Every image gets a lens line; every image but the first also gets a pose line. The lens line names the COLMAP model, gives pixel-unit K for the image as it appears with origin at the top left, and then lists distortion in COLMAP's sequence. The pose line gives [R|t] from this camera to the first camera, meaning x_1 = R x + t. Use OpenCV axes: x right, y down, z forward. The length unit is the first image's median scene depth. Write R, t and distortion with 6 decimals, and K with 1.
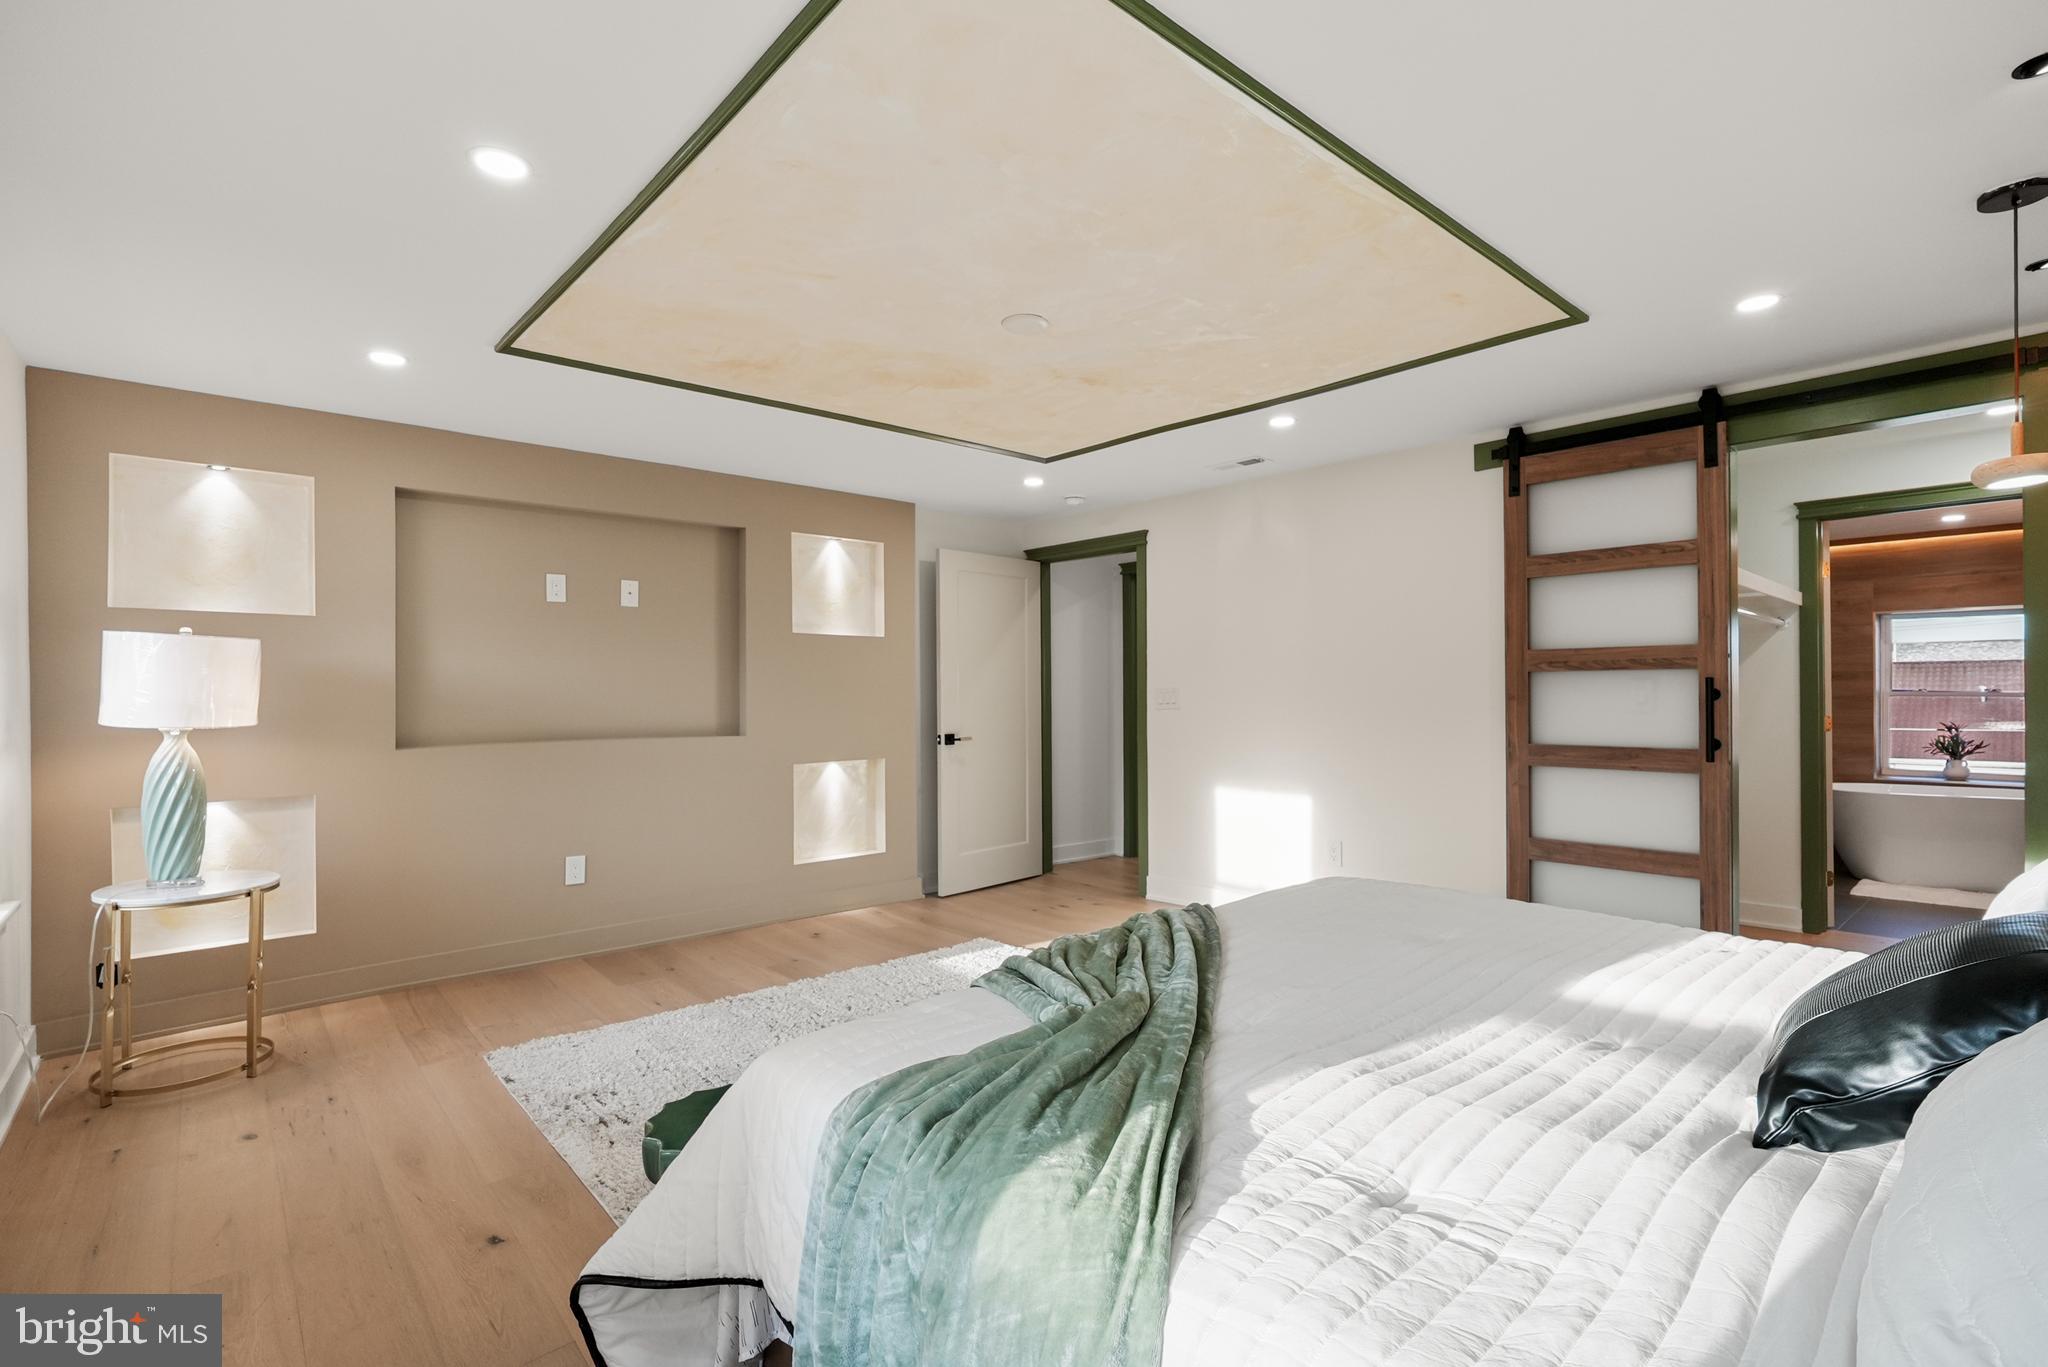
lens RADIAL K [[926.2, 0, 1032.5], [0, 926.2, 686.6], [0, 0, 1]] dist [-0.018078, 0.003623]
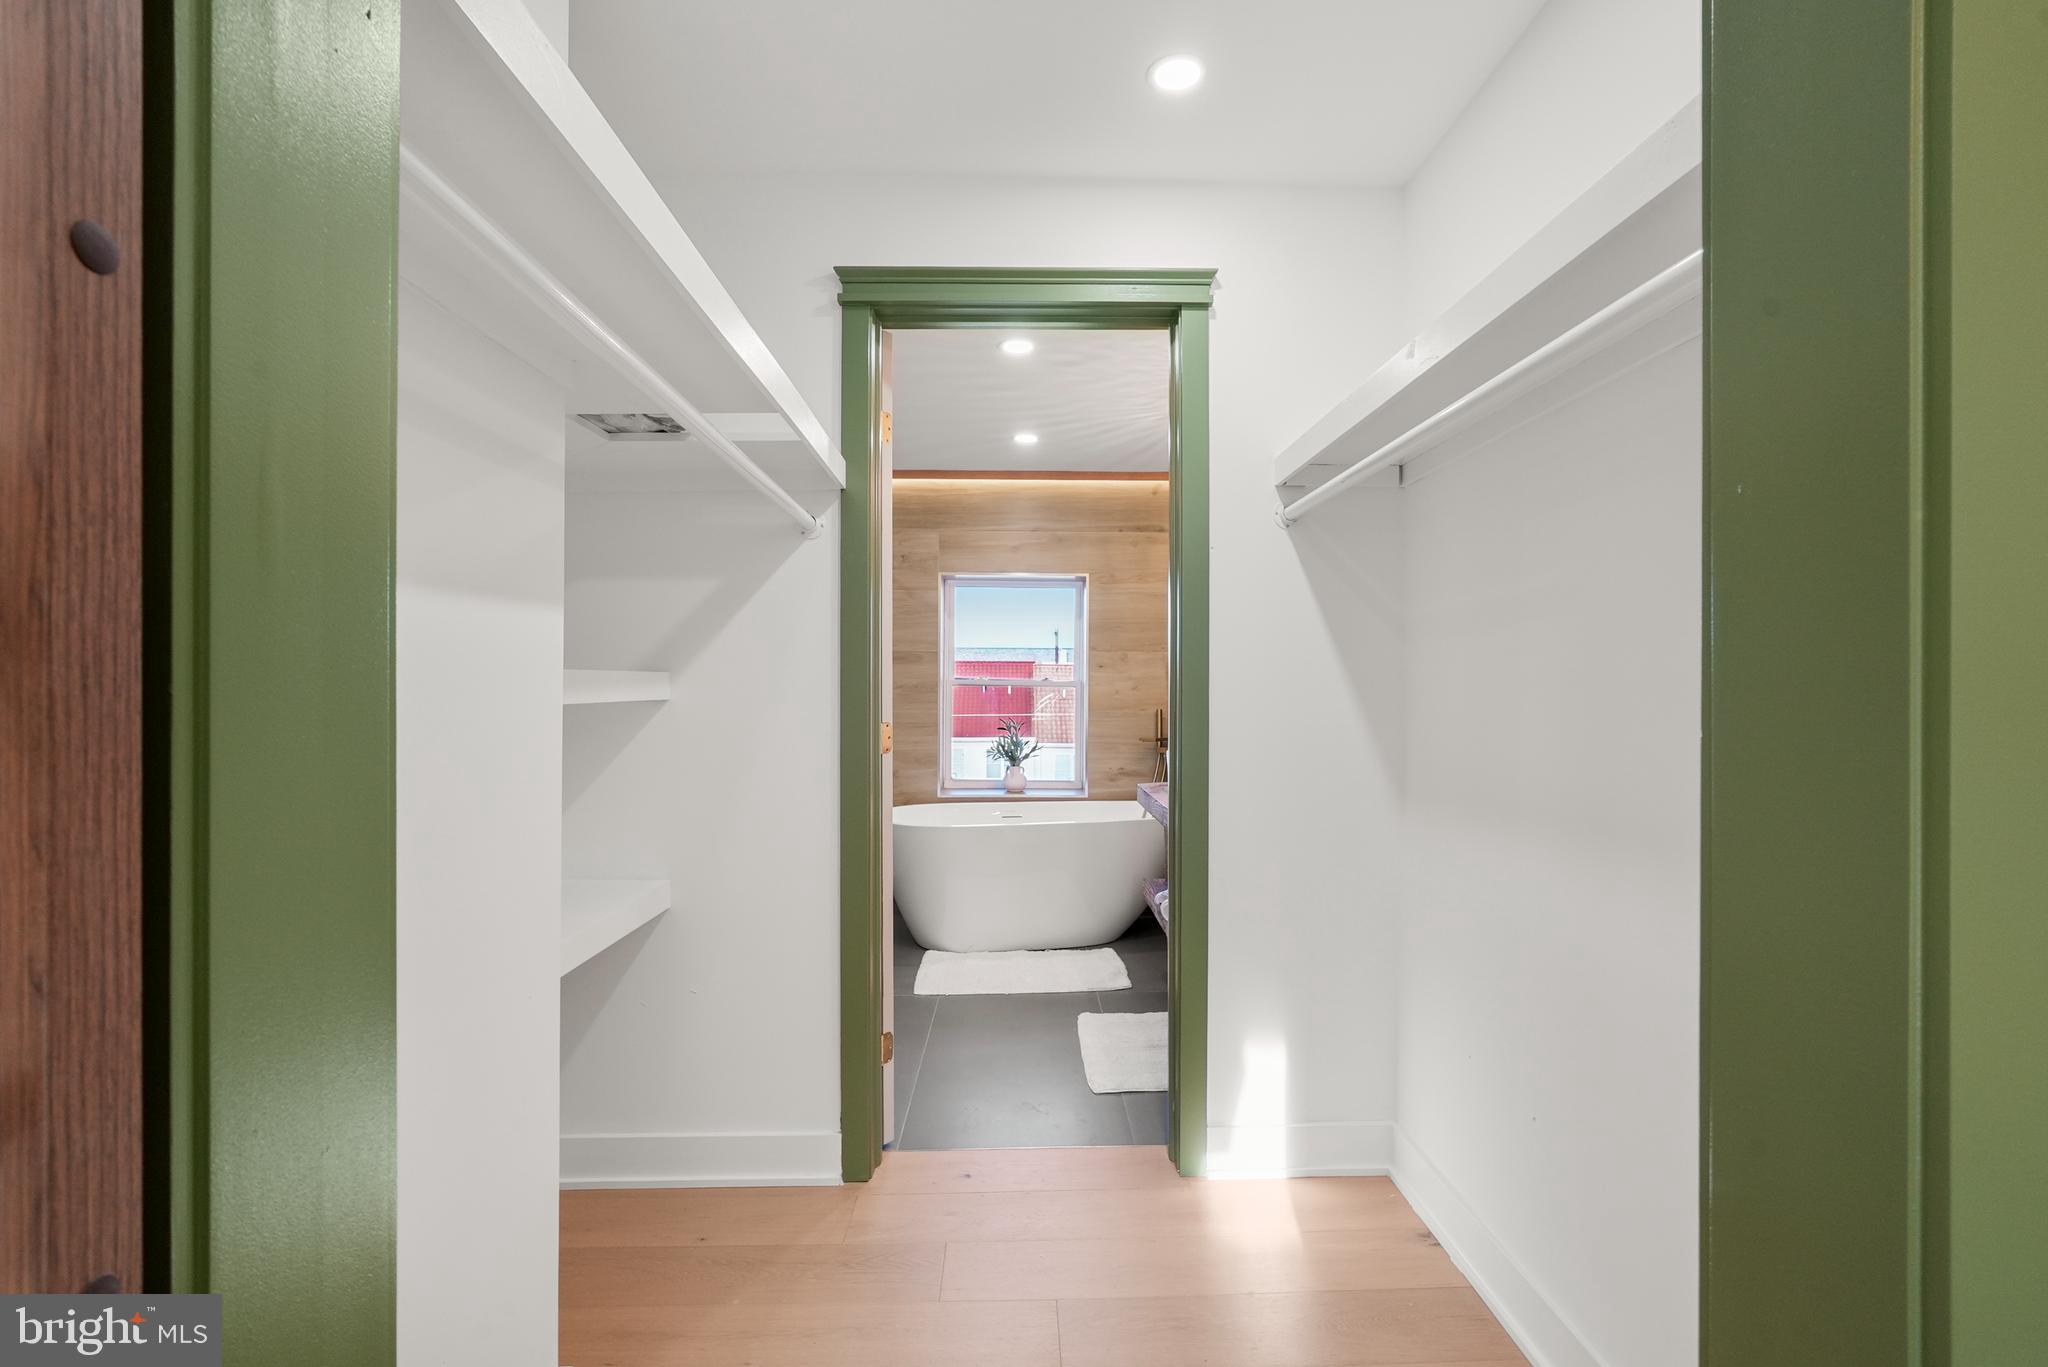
lens RADIAL K [[926.2, 0, 1027.3], [0, 926.2, 686.3], [0, 0, 1]] dist [-0.018078, 0.003623]
pose [[0.652170, 0.002172, 0.758069, 0.411336], [-0.009645, 0.999939, 0.005433, 0.006450], [-0.758011, -0.010855, 0.652151, 0.470063]]
